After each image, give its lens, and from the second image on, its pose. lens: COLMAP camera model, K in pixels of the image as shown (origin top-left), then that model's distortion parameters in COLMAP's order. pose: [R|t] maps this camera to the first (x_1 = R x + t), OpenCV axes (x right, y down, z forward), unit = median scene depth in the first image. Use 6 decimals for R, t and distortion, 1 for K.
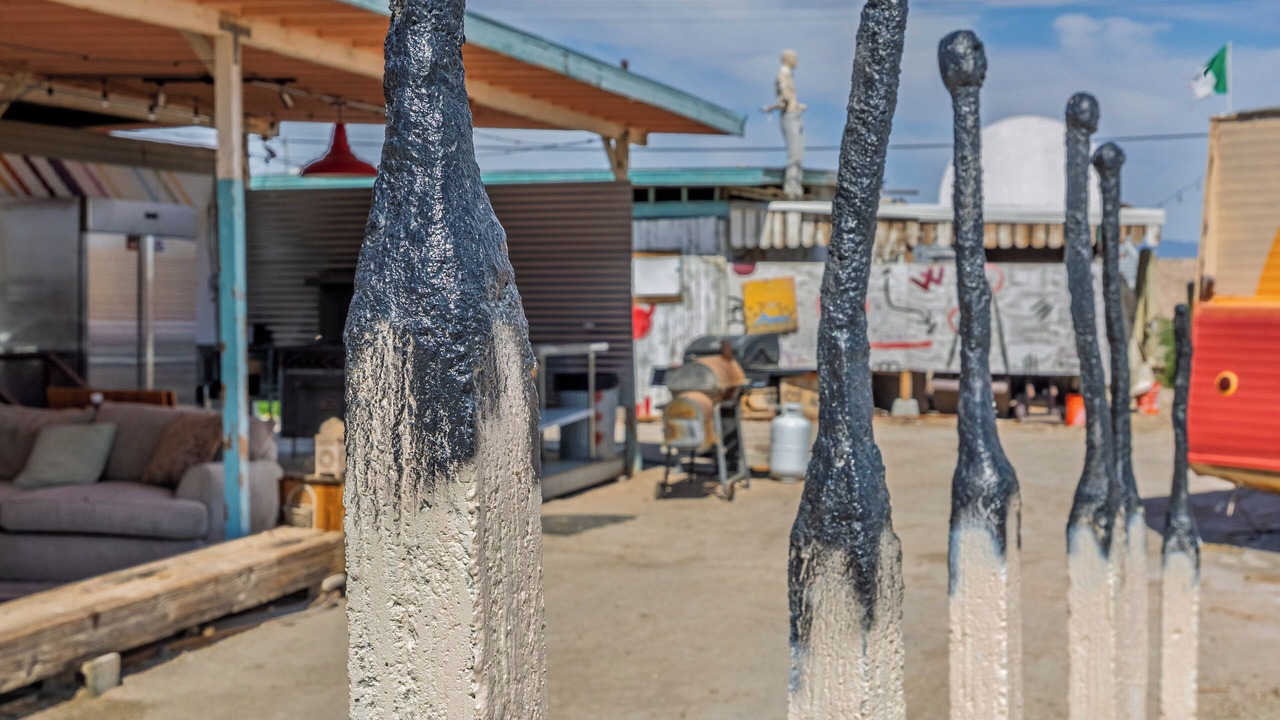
lens RADIAL K [[1861.7, 0, 640.0], [0, 1861.7, 360.0], [0, 0, 1]] dist [0.030803, 0.021410]
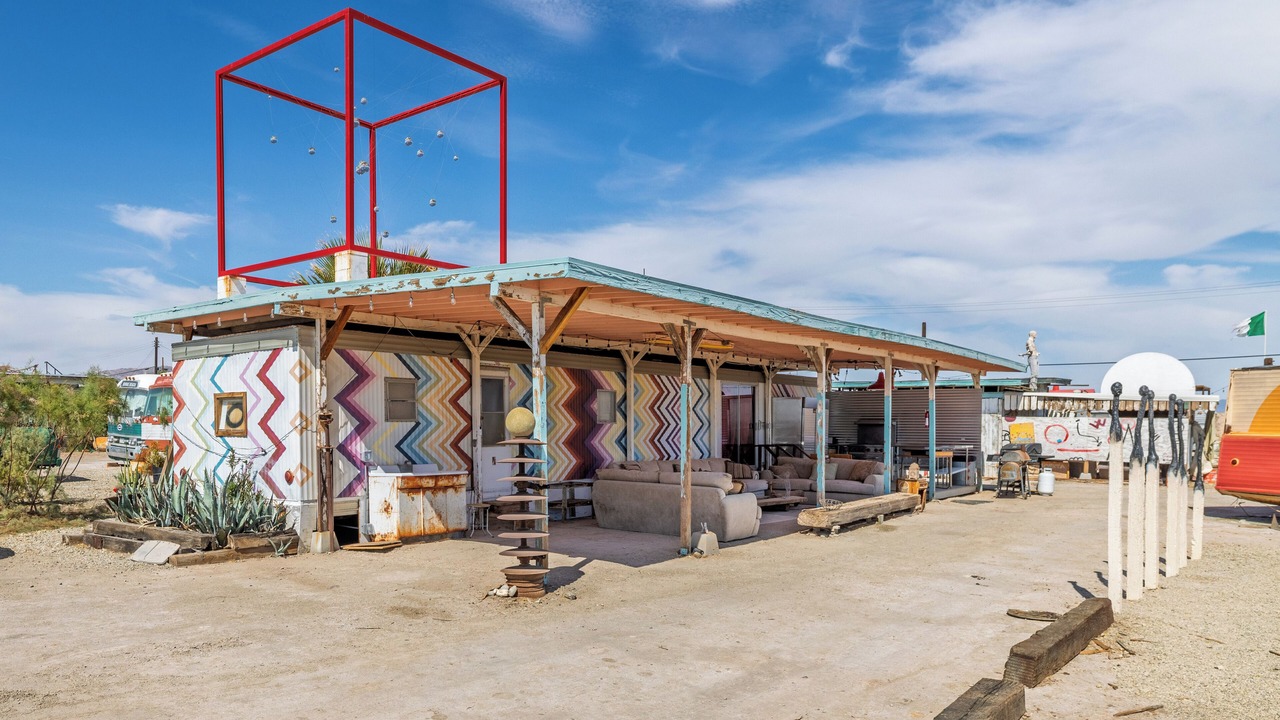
lens RADIAL K [[869.6, 0, 492.8], [0, 869.6, 449.2], [0, 0, 1]] dist [-0.004815, -0.001121]
pose [[0.906290, 0.021679, -0.422100, -0.083175], [-0.025327, 0.999675, -0.003037, 0.013293], [0.421897, 0.013443, 0.906544, -0.360642]]
